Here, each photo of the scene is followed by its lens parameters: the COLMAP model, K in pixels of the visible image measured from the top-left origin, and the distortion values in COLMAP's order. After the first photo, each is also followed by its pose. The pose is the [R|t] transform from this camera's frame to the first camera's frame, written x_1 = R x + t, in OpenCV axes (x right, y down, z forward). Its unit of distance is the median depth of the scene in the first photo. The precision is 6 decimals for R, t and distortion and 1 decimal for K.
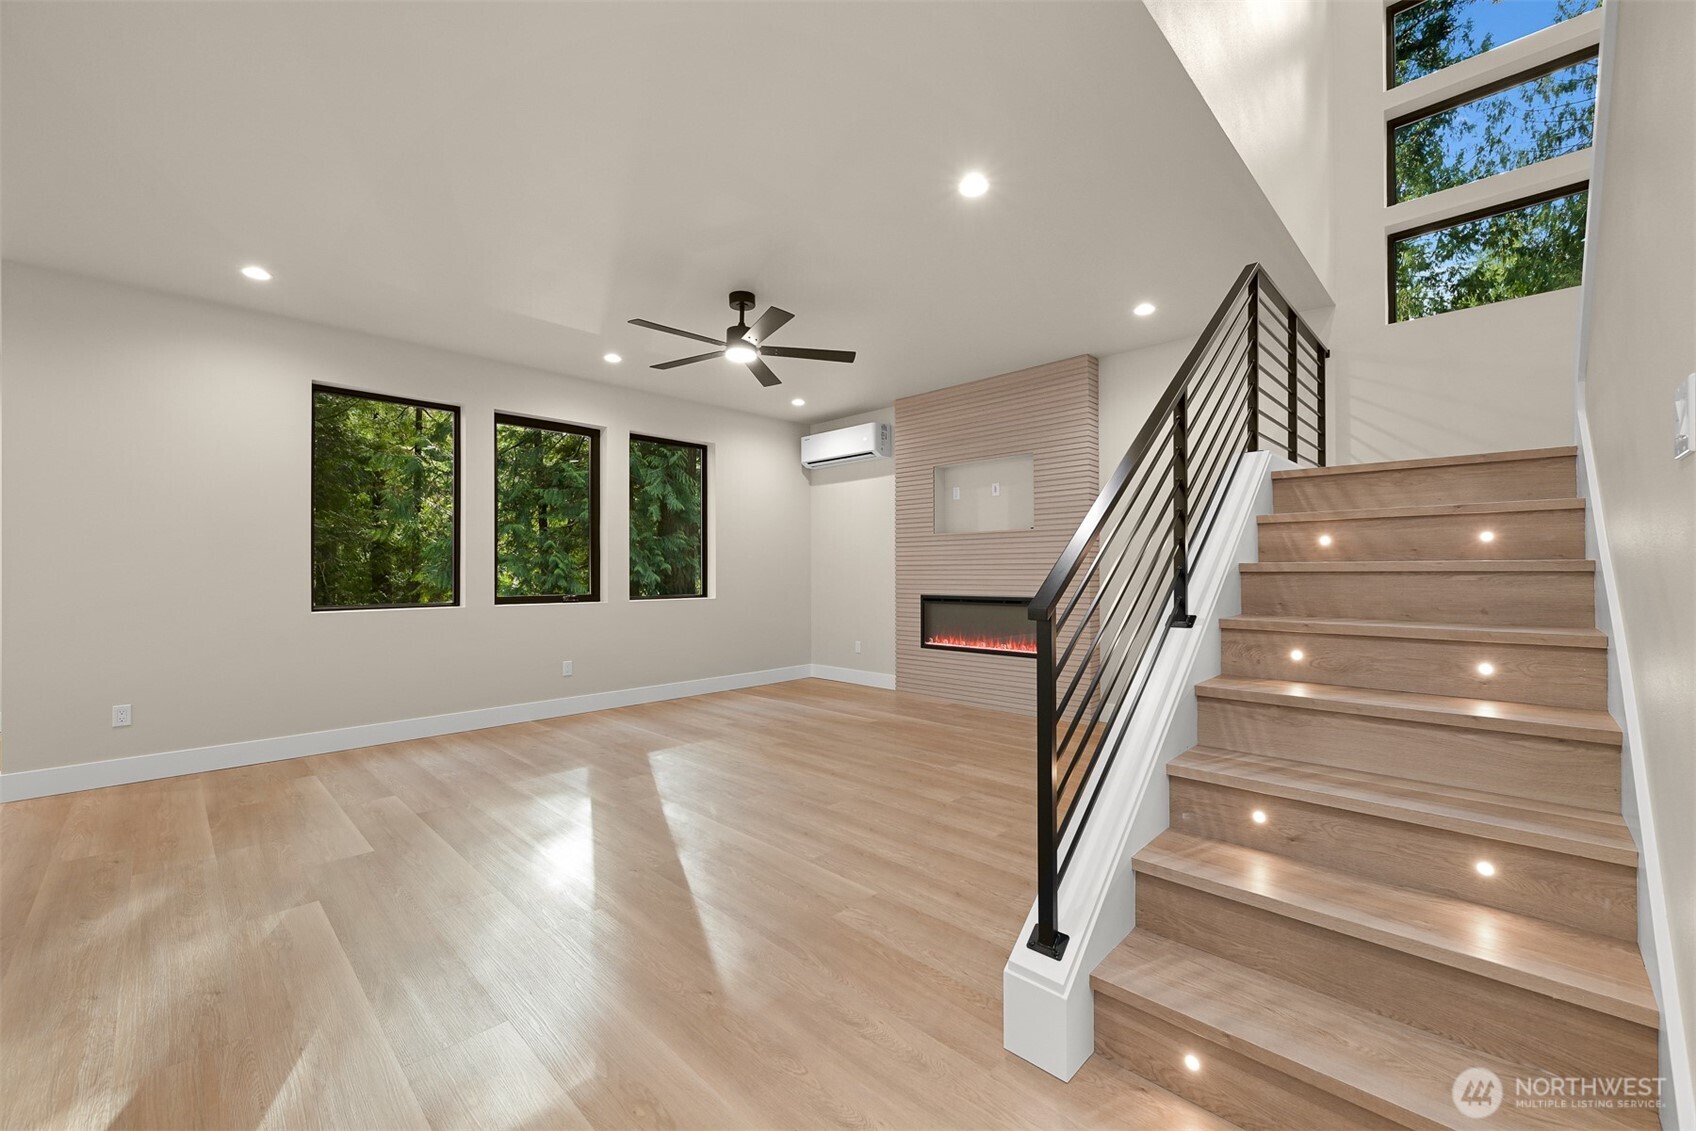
lens RADIAL K [[670.0, 0, 845.9], [0, 670.0, 567.5], [0, 0, 1]] dist [-0.002982, -0.000081]
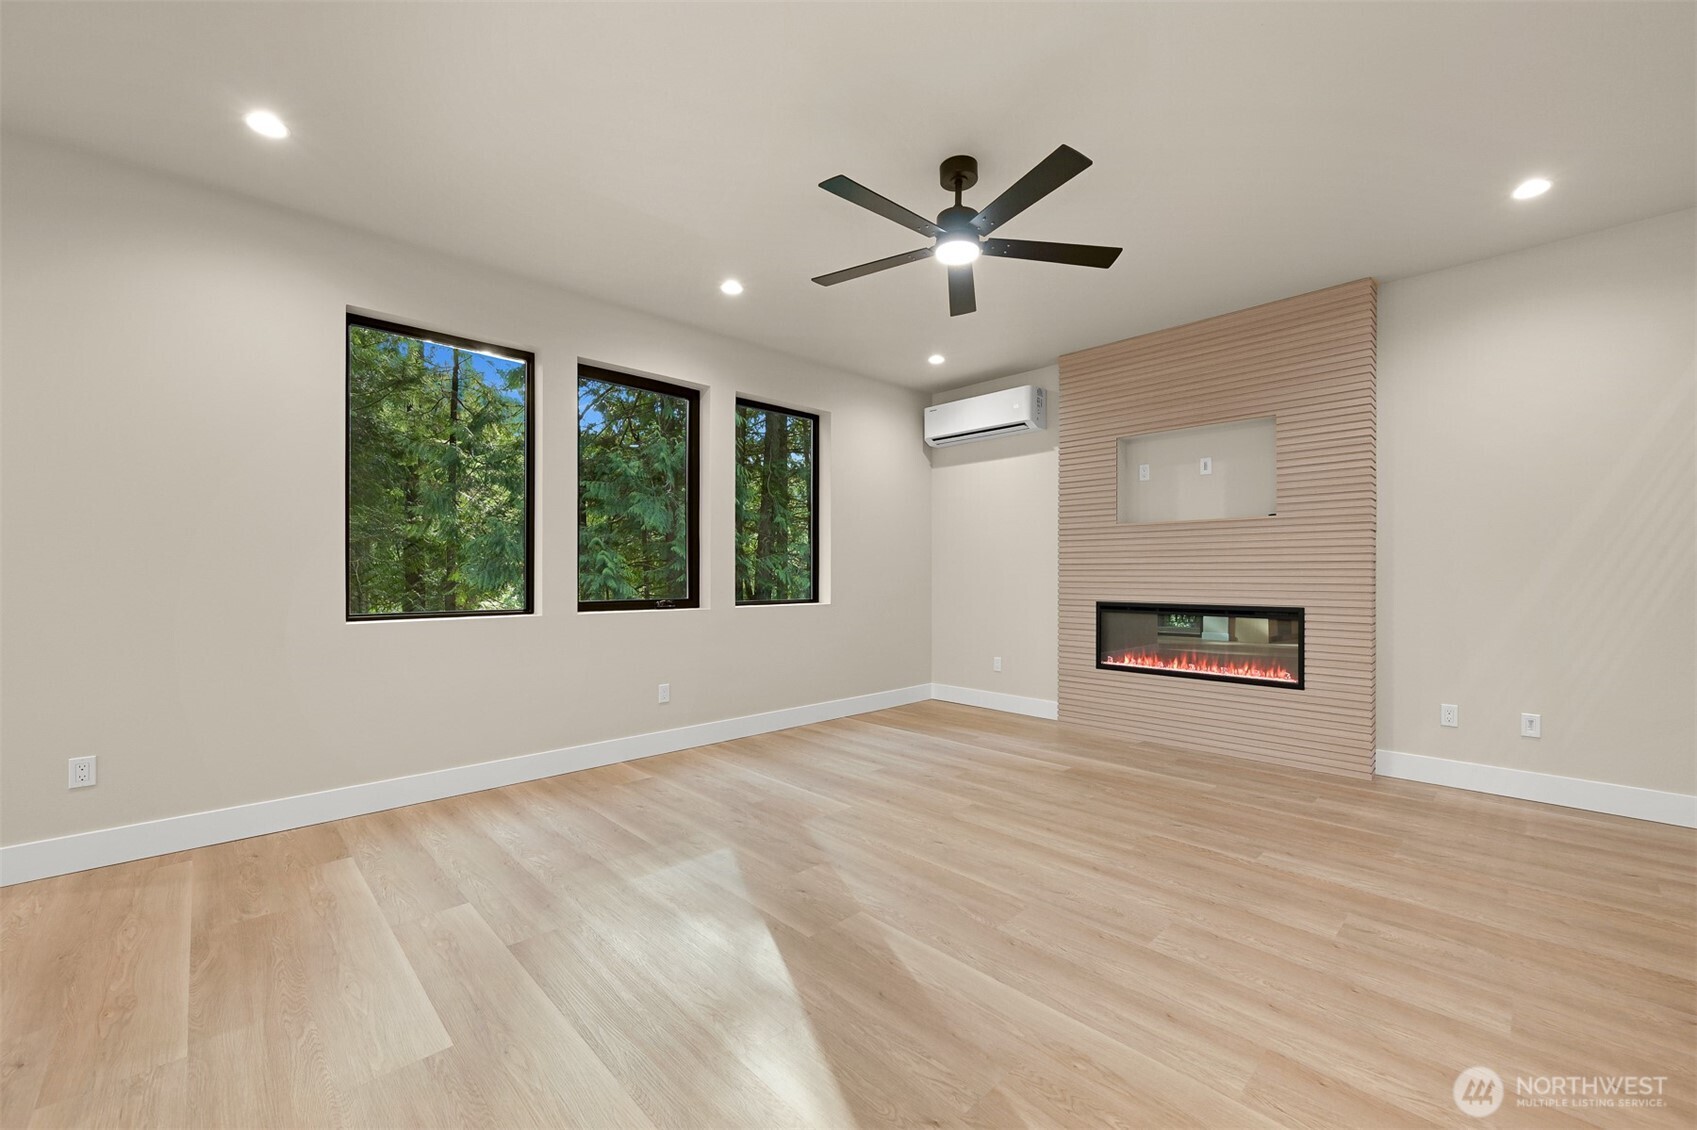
lens RADIAL K [[670.4, 0, 841.4], [0, 670.4, 573.4], [0, 0, 1]] dist [-0.002982, -0.000081]
pose [[0.999354, 0.004618, -0.035643, -0.197796], [-0.004358, 0.999963, 0.007356, 0.004014], [0.035676, -0.007196, 0.999338, 0.245979]]
